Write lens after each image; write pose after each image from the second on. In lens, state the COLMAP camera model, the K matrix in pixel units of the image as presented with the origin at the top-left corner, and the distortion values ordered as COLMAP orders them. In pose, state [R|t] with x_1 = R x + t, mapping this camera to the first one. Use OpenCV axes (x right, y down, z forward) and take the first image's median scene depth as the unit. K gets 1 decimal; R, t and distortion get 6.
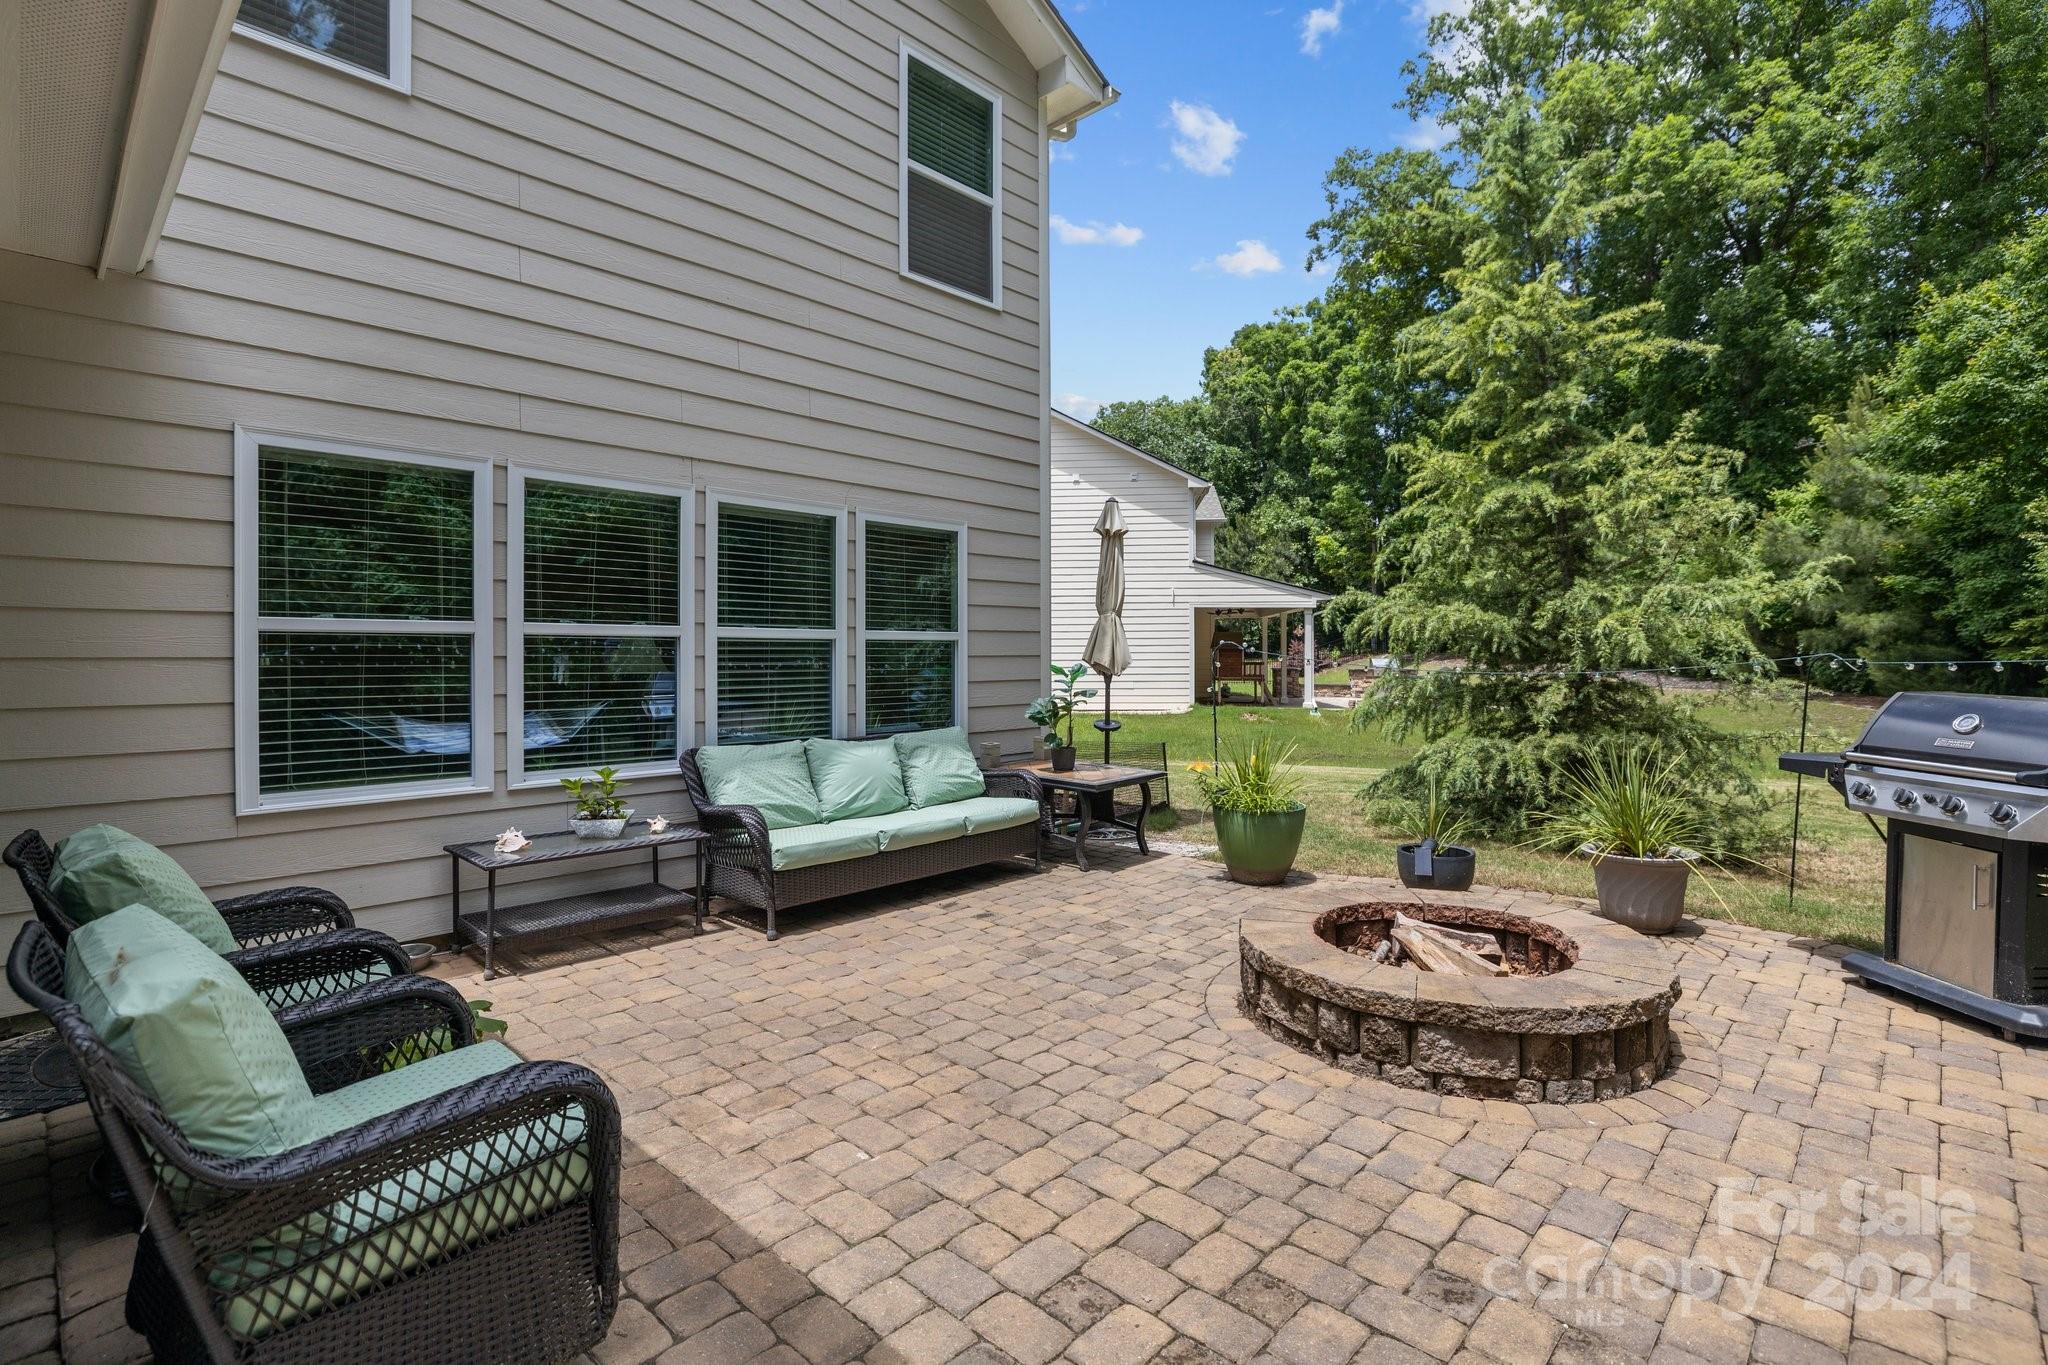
lens RADIAL K [[974.2, 0, 1025.3], [0, 974.2, 642.2], [0, 0, 1]] dist [-0.000655, -0.000022]
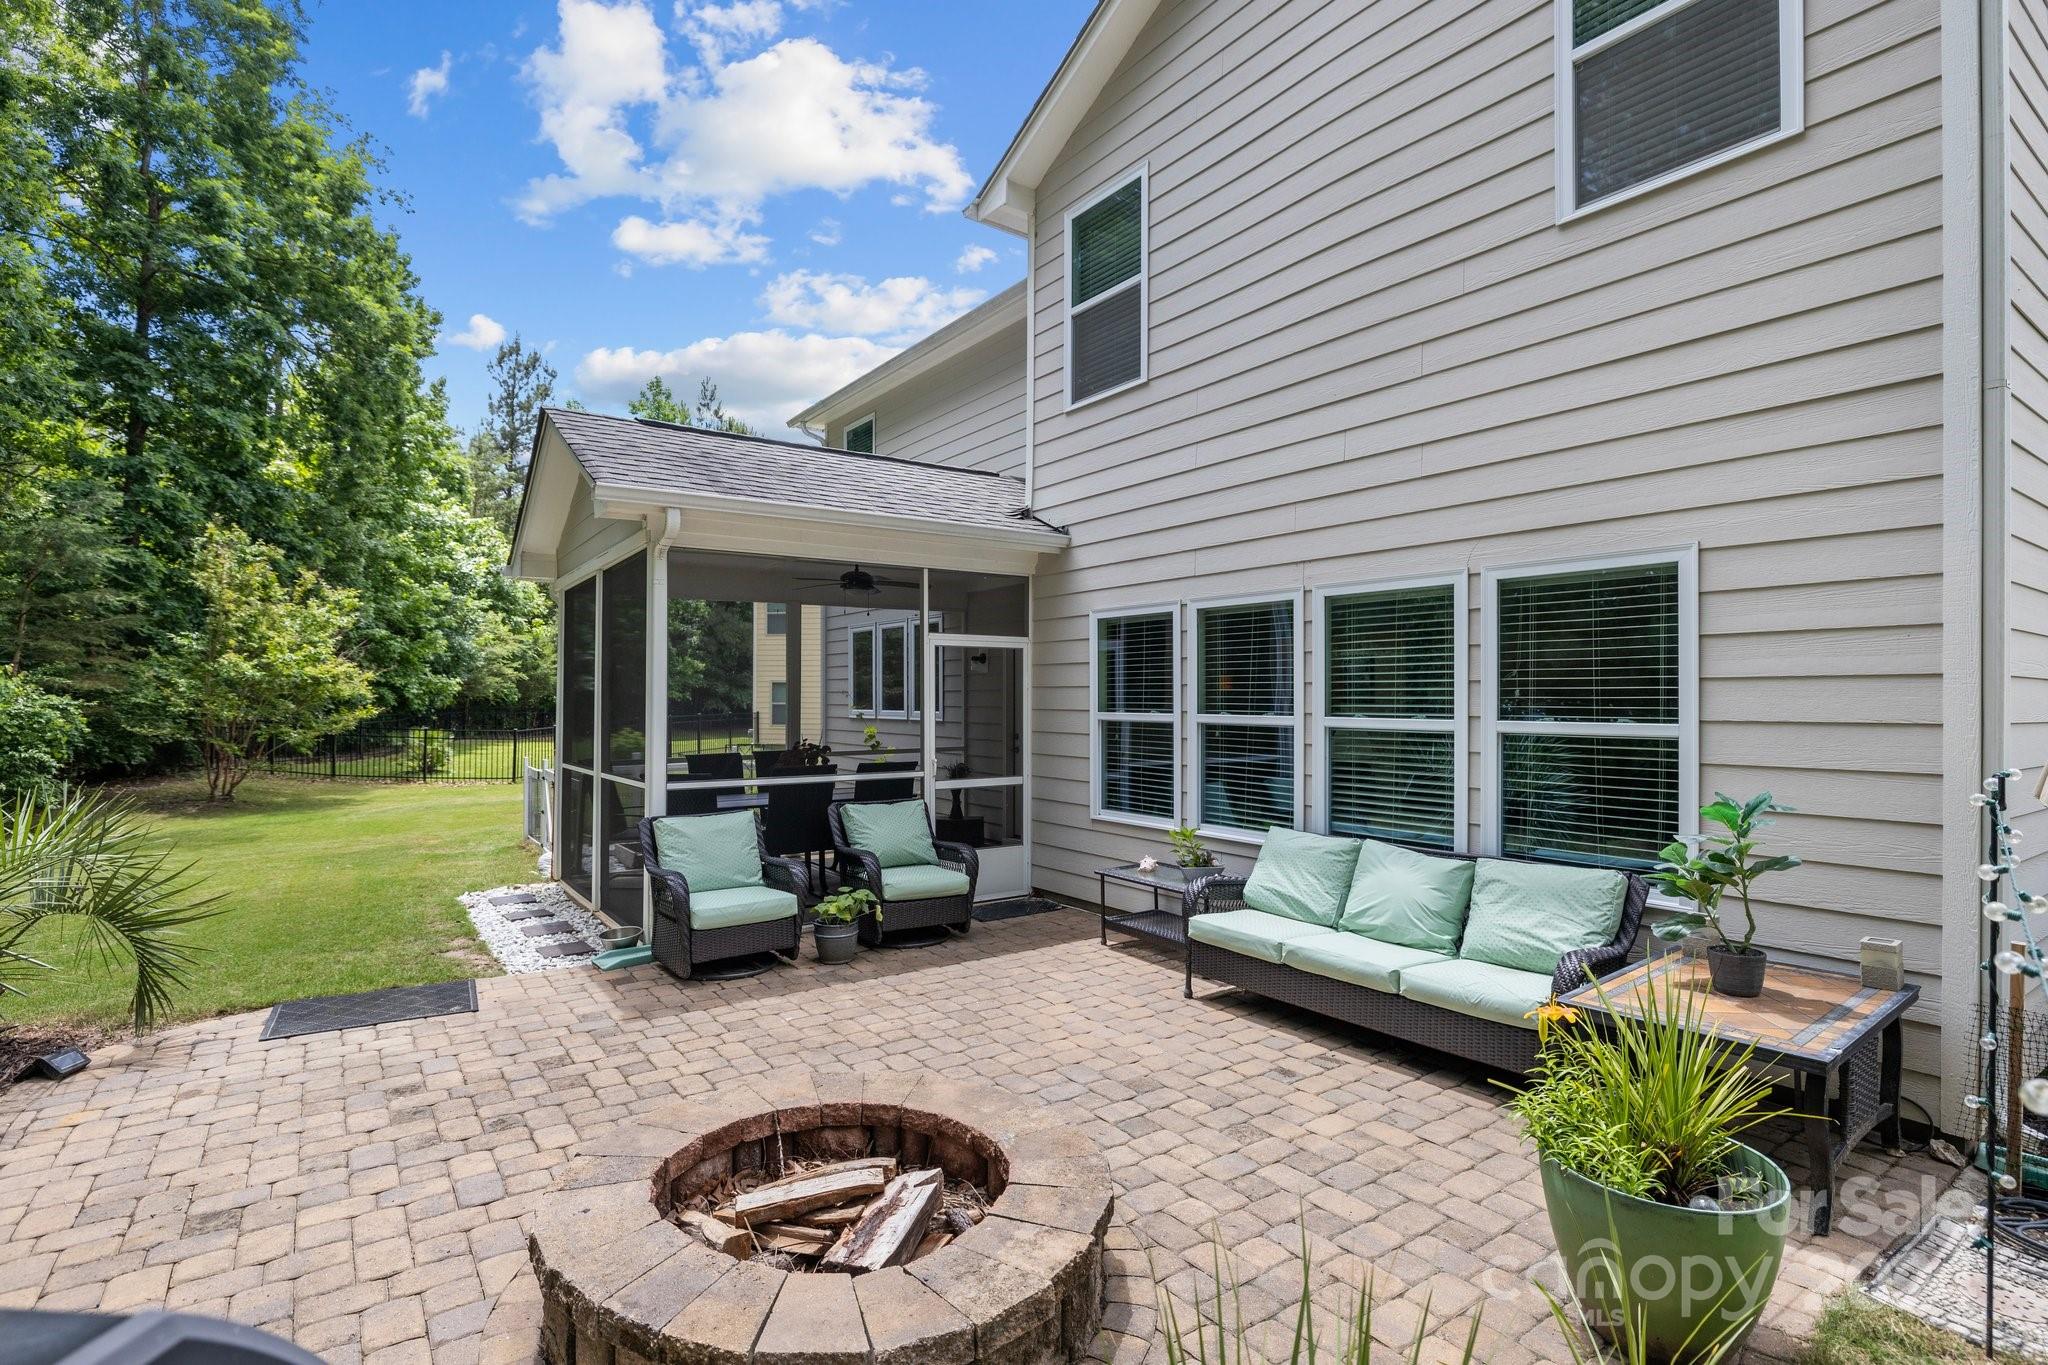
lens RADIAL K [[986.2, 0, 1050.6], [0, 986.2, 698.1], [0, 0, 1]] dist [-0.002855, -0.000655]
pose [[-0.181047, -0.012927, -0.983390, 0.711140], [-0.005301, 0.999912, -0.012169, -0.019703], [0.983460, 0.003010, -0.181099, 0.837252]]
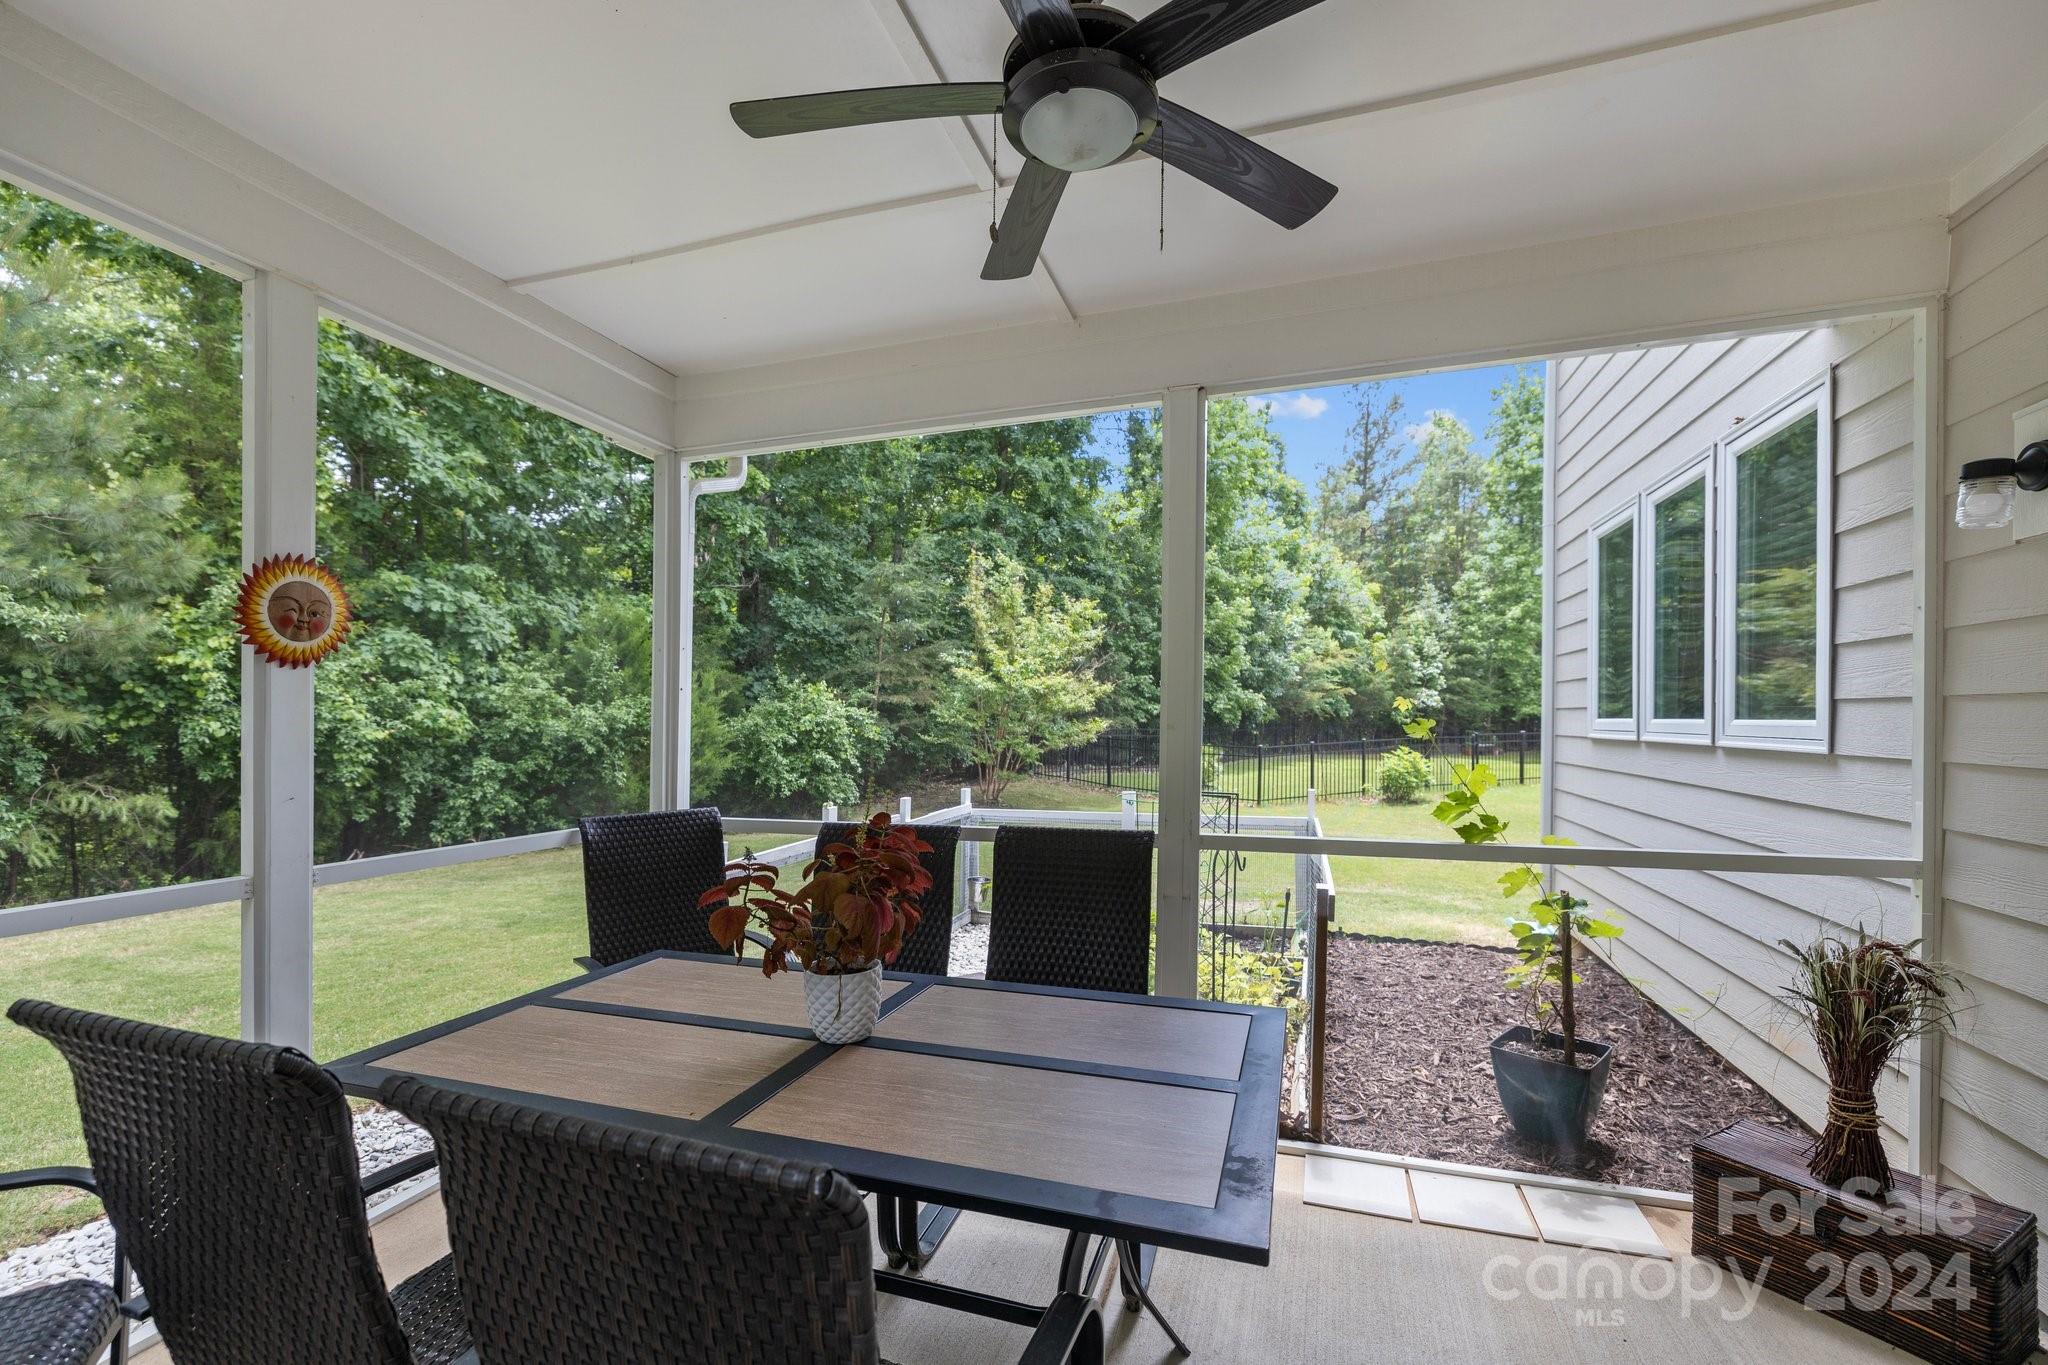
lens RADIAL K [[897.5, 0, 1021.6], [0, 897.5, 721.8], [0, 0, 1]] dist [0.000938, 0.000037]
pose [[-0.901804, -0.010128, -0.432026, -0.551916], [-0.011624, 0.999932, 0.000823, -0.009325], [0.431988, 0.005764, -0.901861, 0.529335]]
